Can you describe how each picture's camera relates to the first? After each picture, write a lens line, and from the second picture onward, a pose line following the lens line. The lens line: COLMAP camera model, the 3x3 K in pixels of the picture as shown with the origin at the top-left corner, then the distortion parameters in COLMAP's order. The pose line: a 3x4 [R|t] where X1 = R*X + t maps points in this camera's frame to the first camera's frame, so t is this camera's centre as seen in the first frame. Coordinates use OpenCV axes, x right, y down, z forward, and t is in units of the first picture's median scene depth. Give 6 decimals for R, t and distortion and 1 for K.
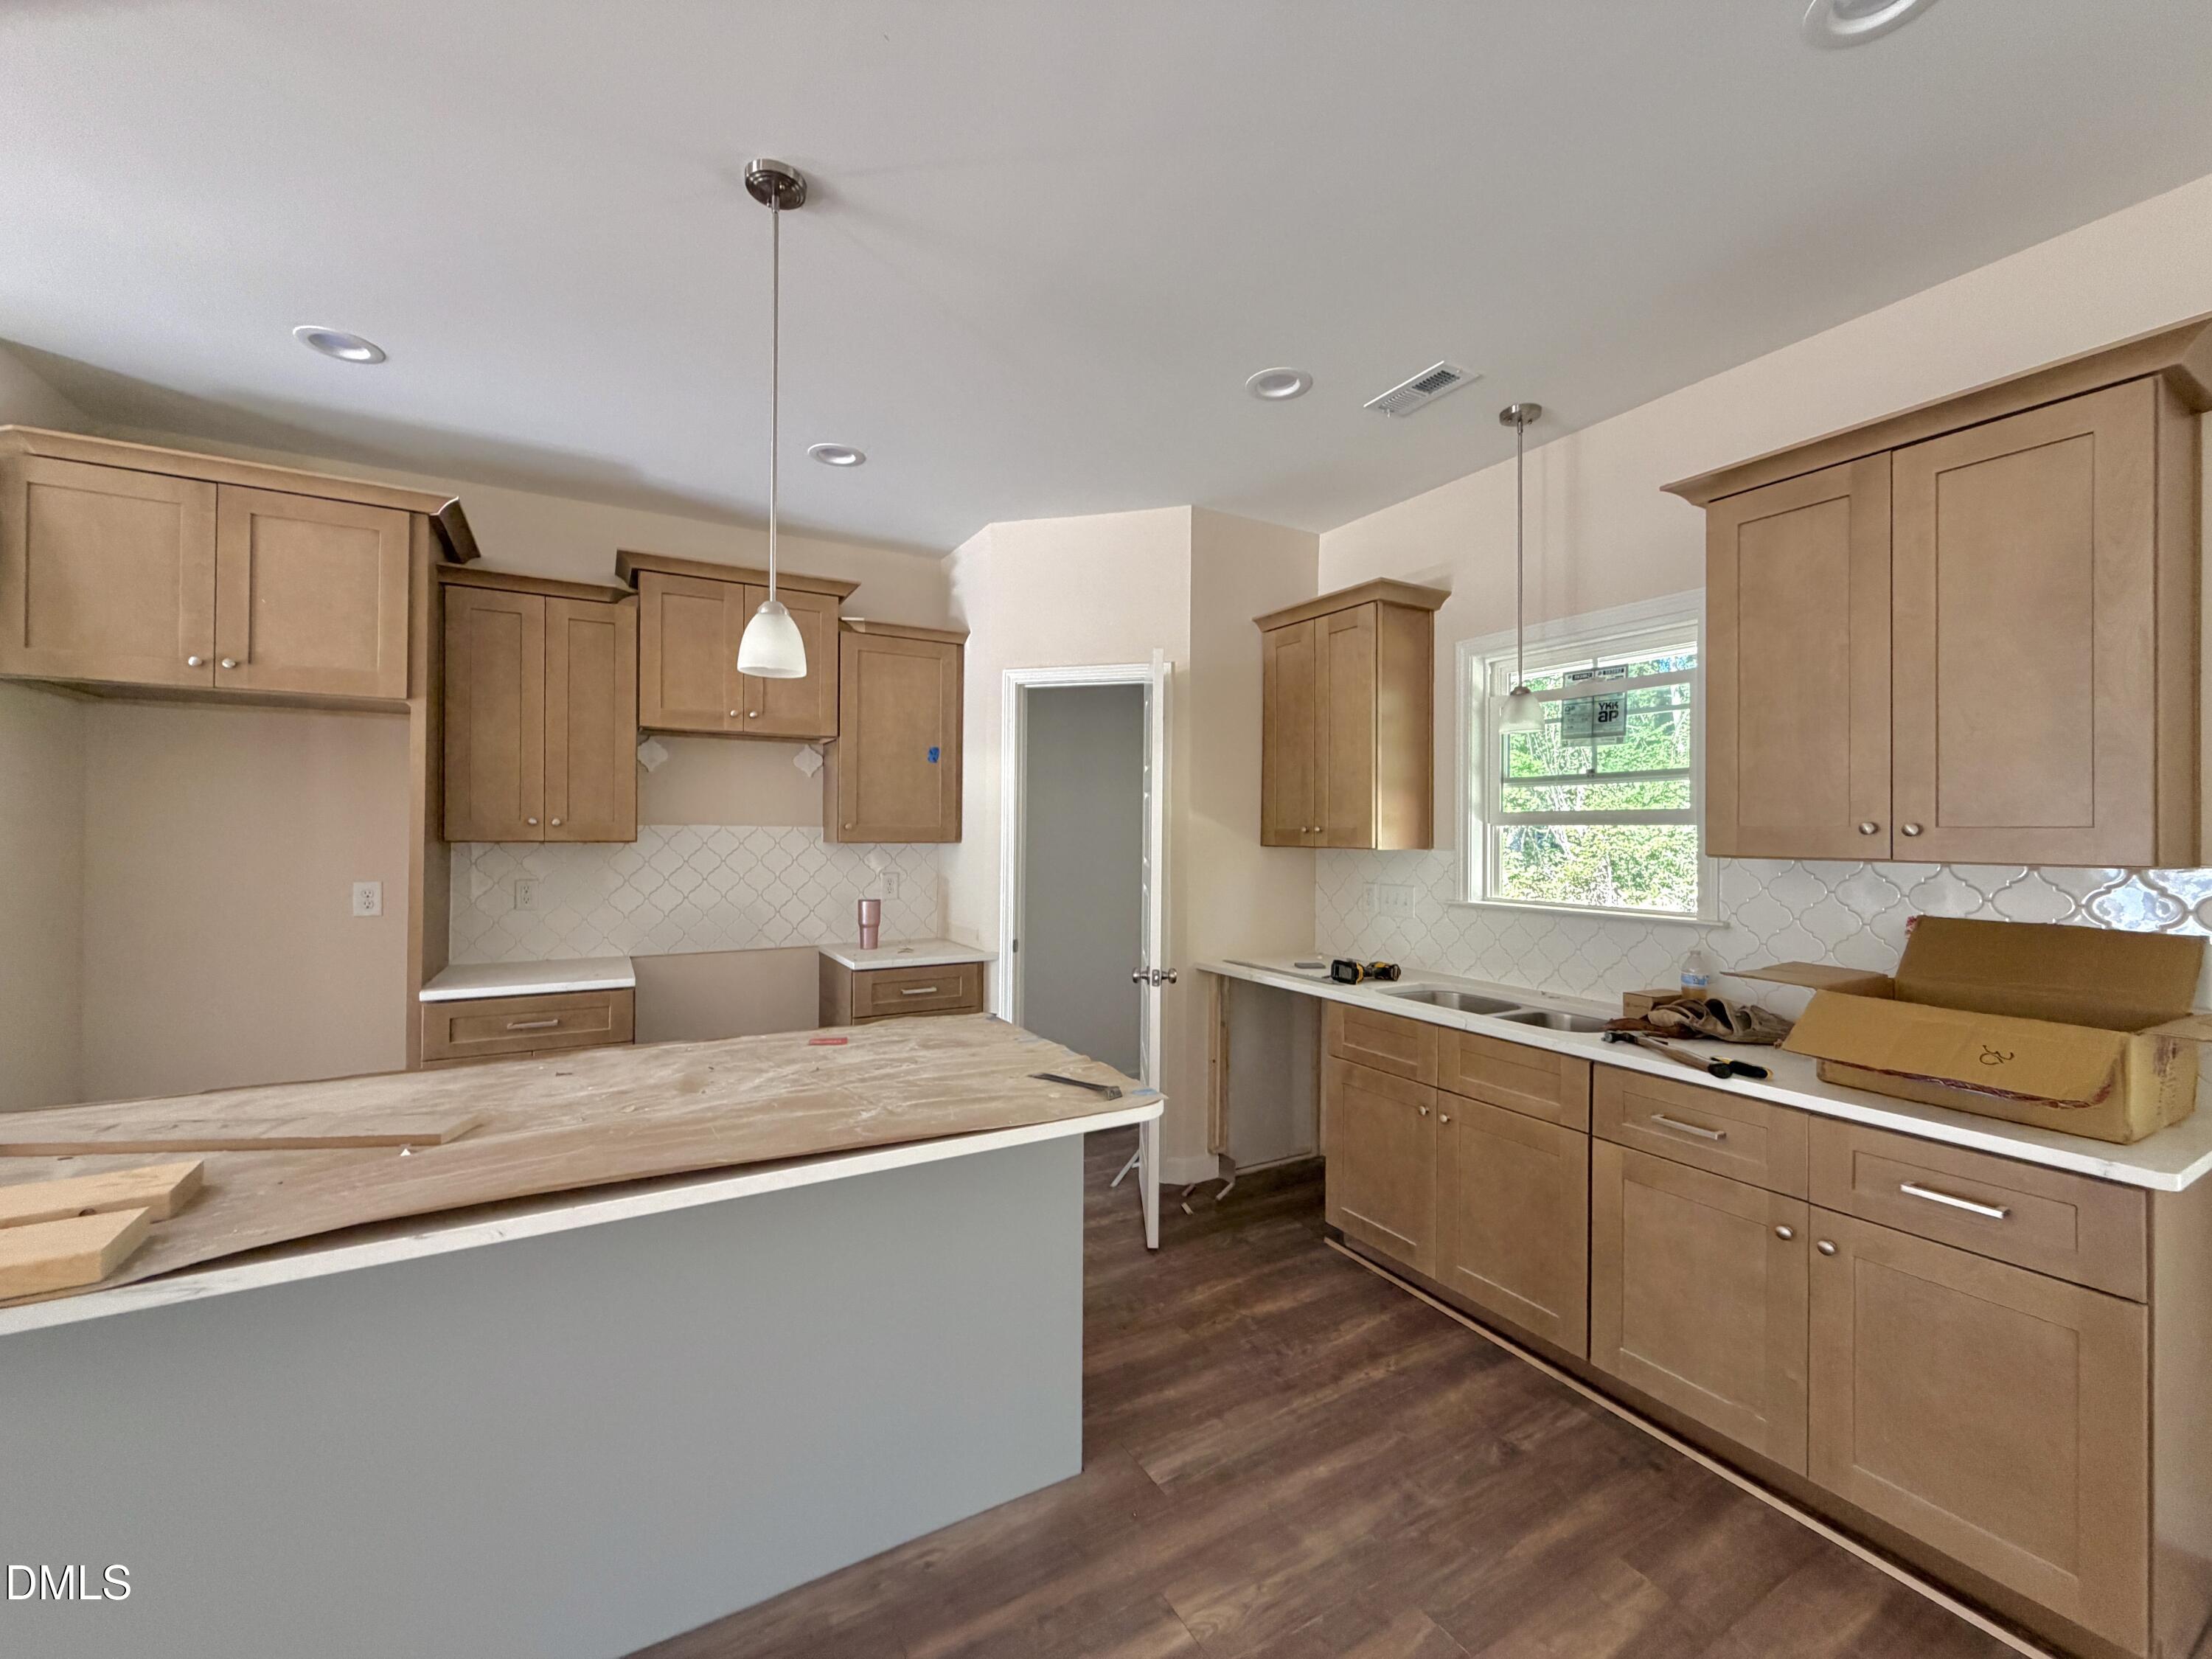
lens RADIAL K [[879.5, 0, 1098.8], [0, 879.5, 828.0], [0, 0, 1]] dist [-0.001150, -0.000203]
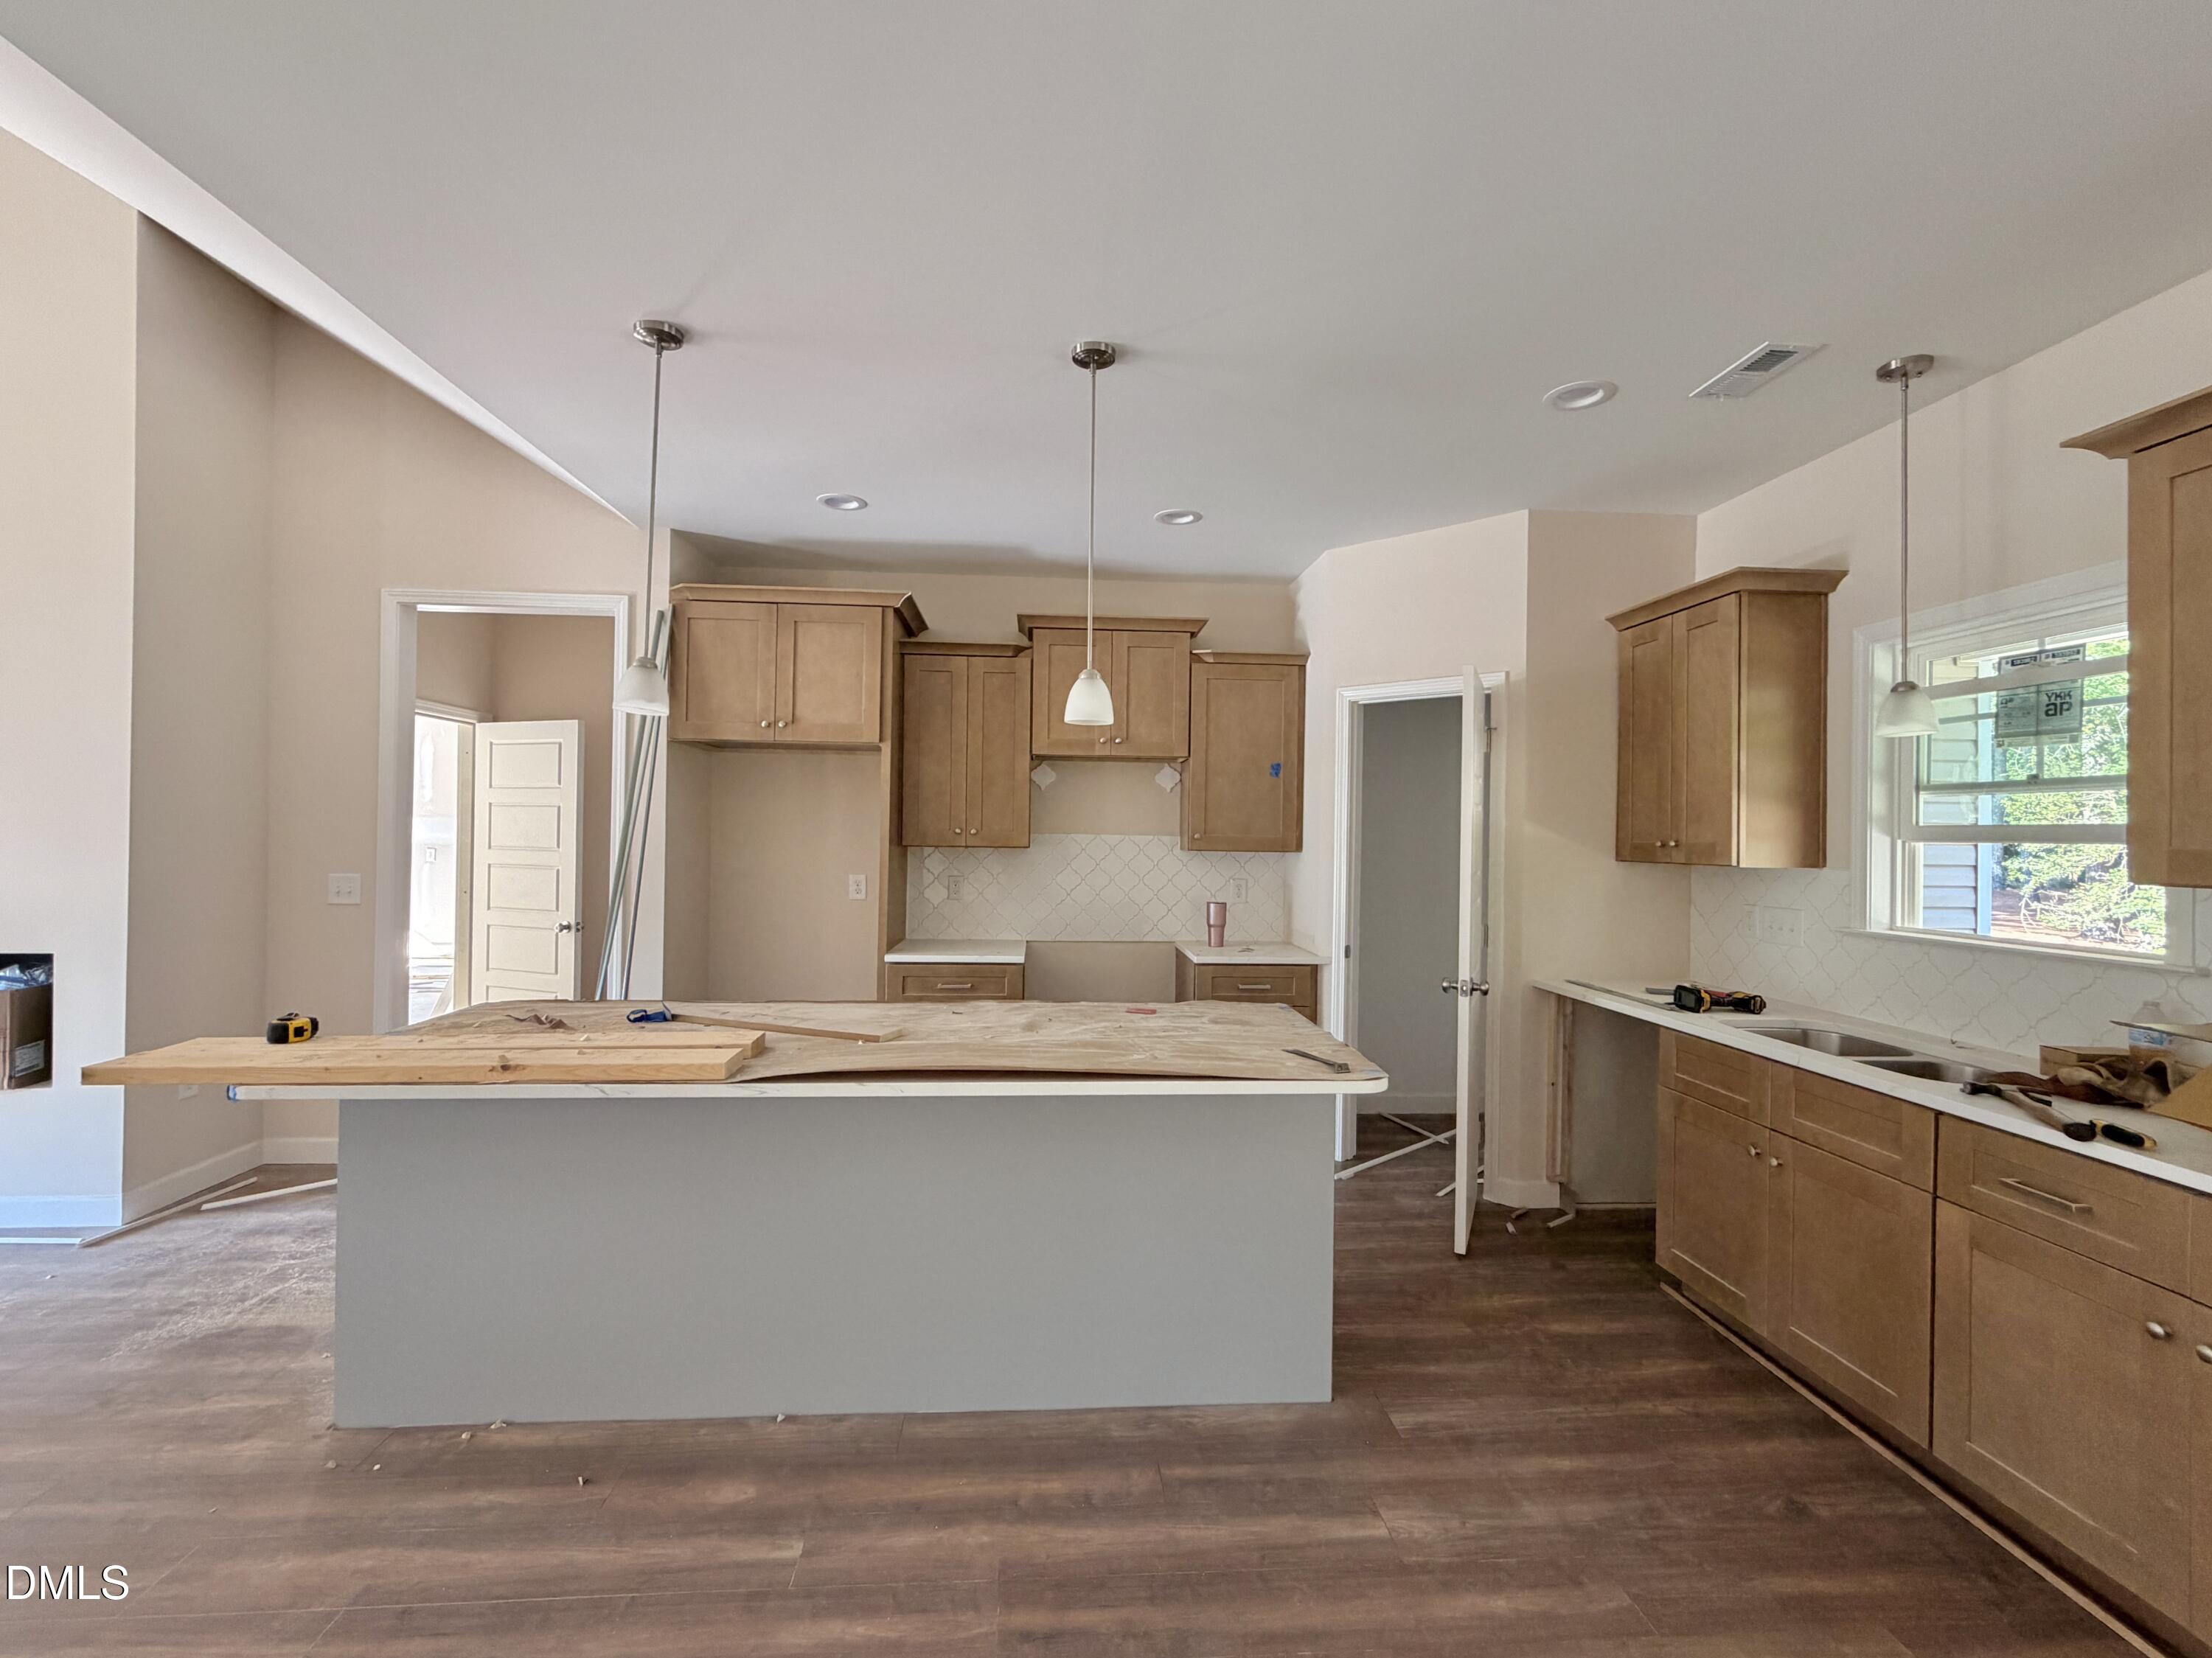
lens RADIAL K [[926.7, 0, 1106.0], [0, 926.7, 829.0], [0, 0, 1]] dist [0.000345, 0.000460]
pose [[0.901774, 0.004596, -0.432184, 0.160377], [-0.007297, 0.999963, -0.004591, -0.006252], [0.432147, 0.007294, 0.901774, -0.154762]]
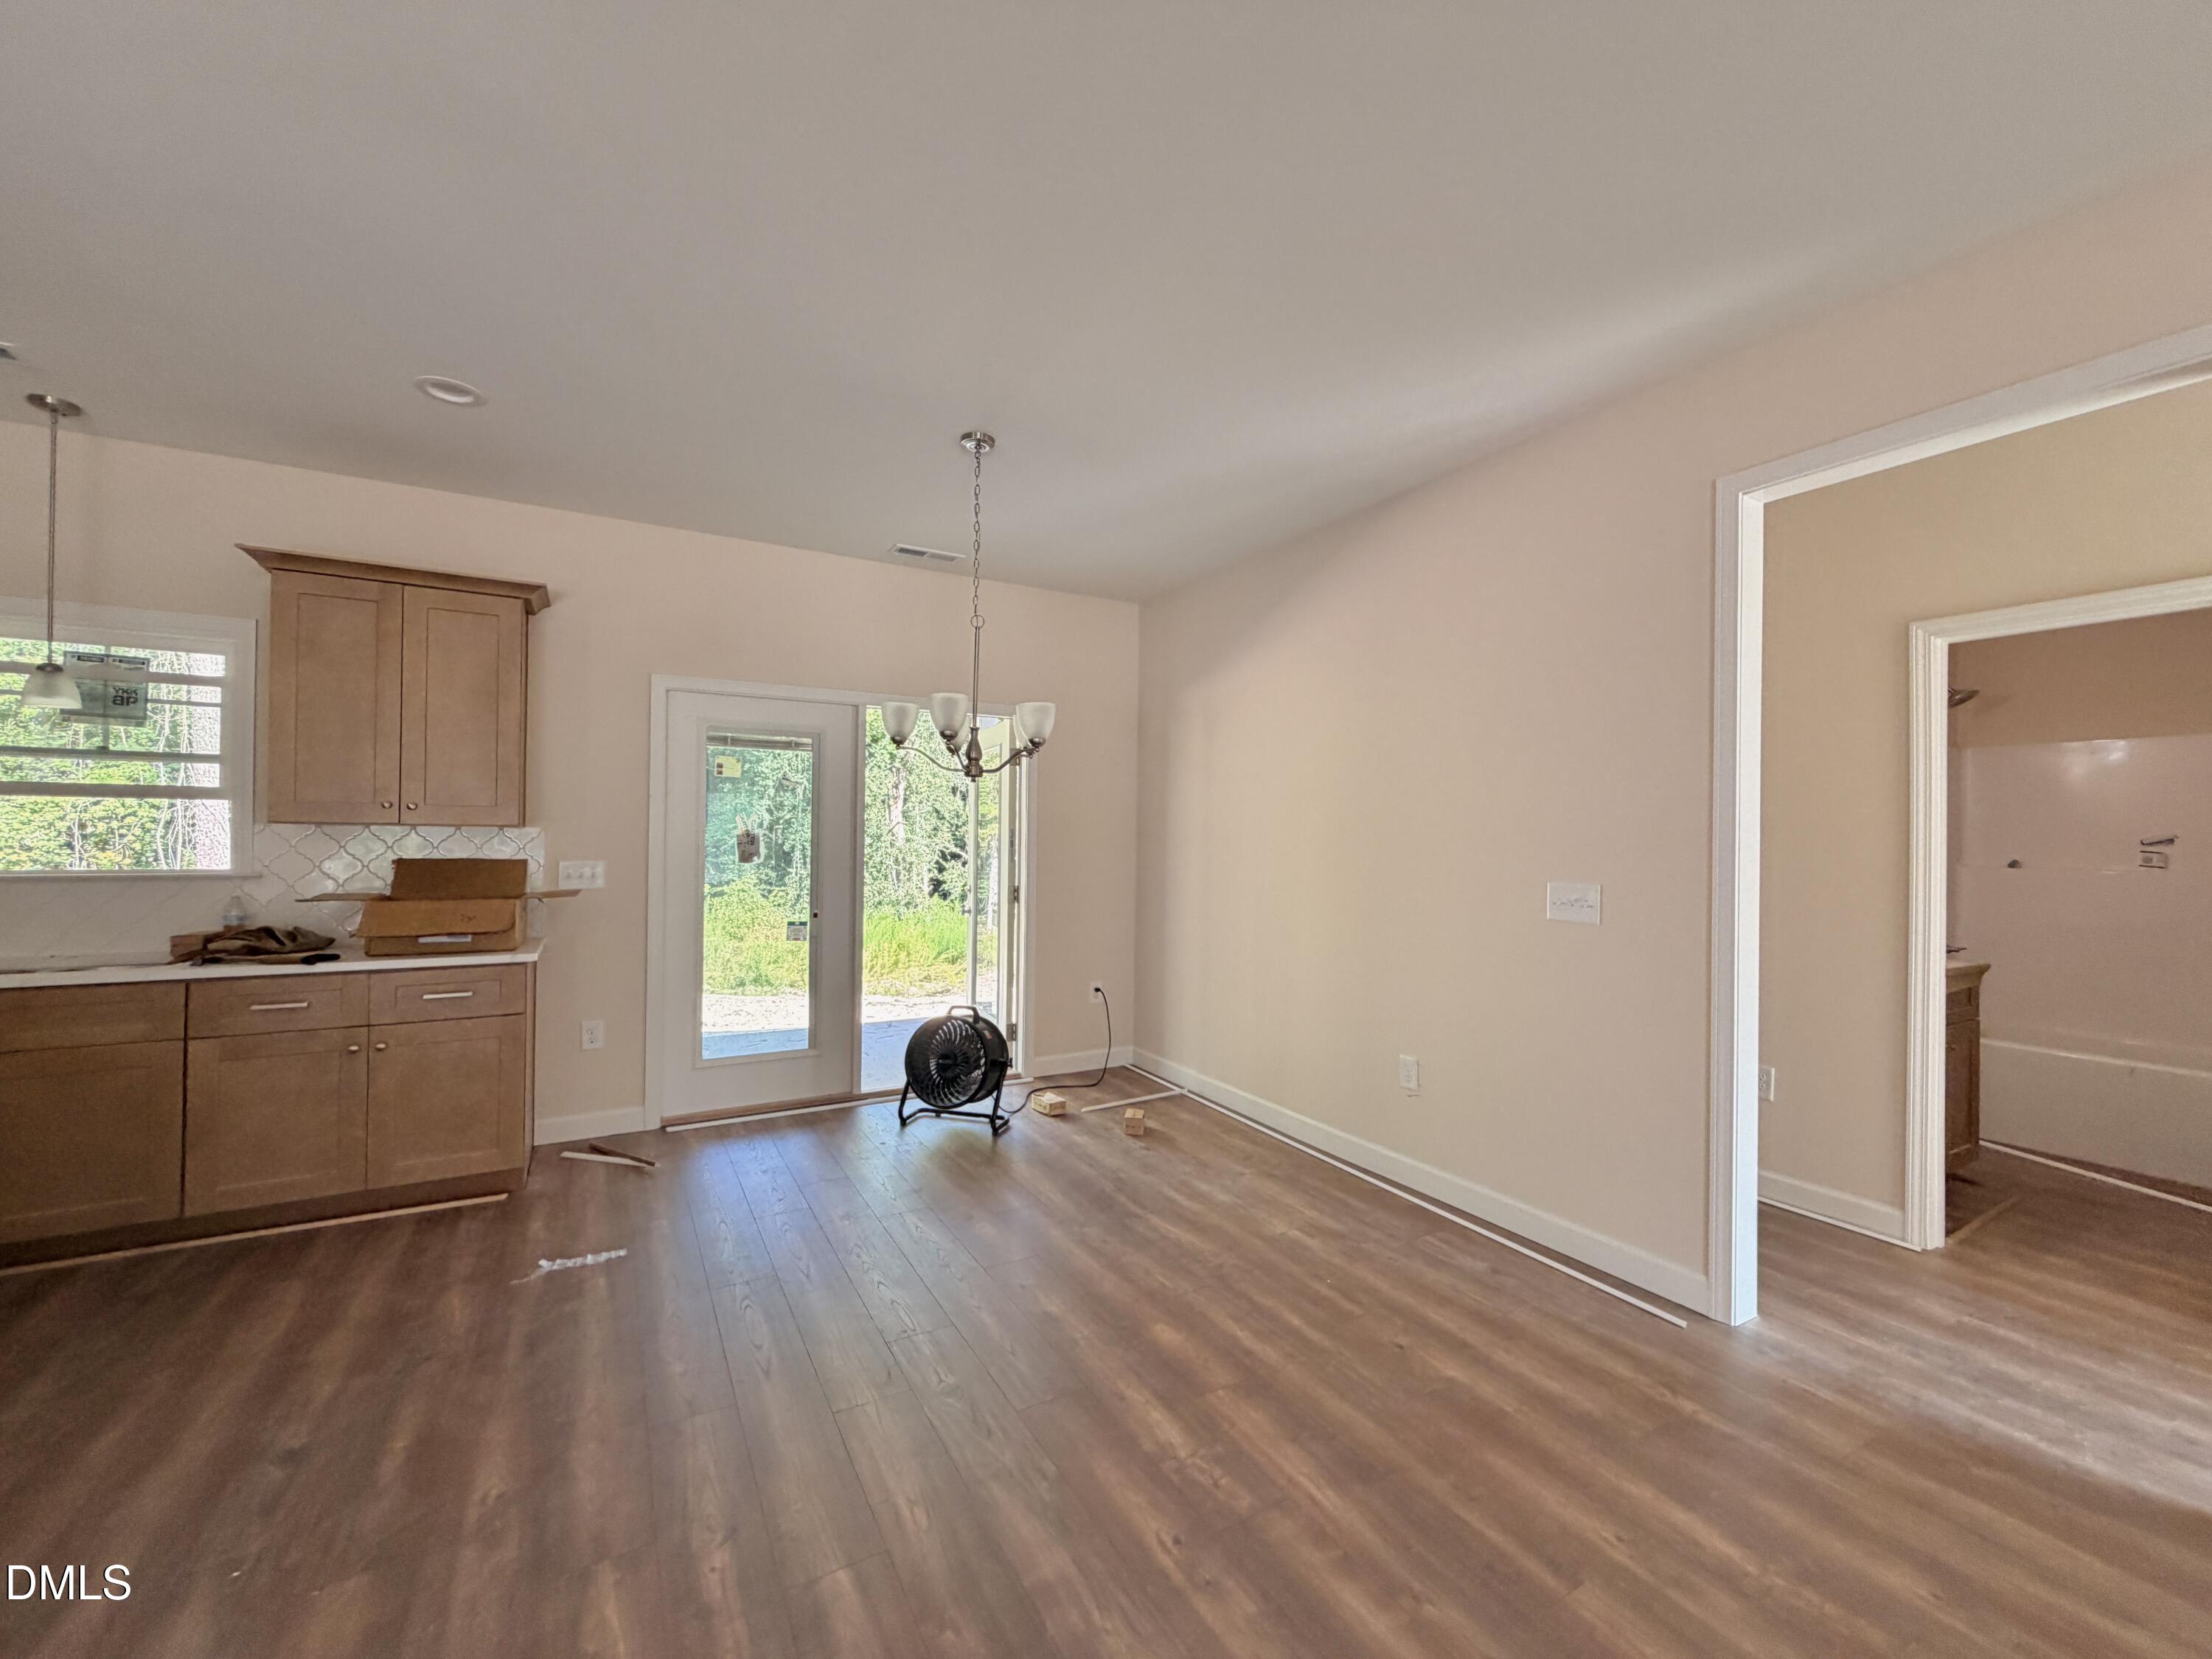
lens RADIAL K [[879.5, 0, 1098.8], [0, 879.5, 828.0], [0, 0, 1]] dist [-0.001150, -0.000203]
pose [[-0.001376, 0.001471, 0.999998, -0.549651], [-0.013833, 0.999903, -0.001490, 0.019604], [-0.999903, -0.013835, -0.001356, -0.244756]]
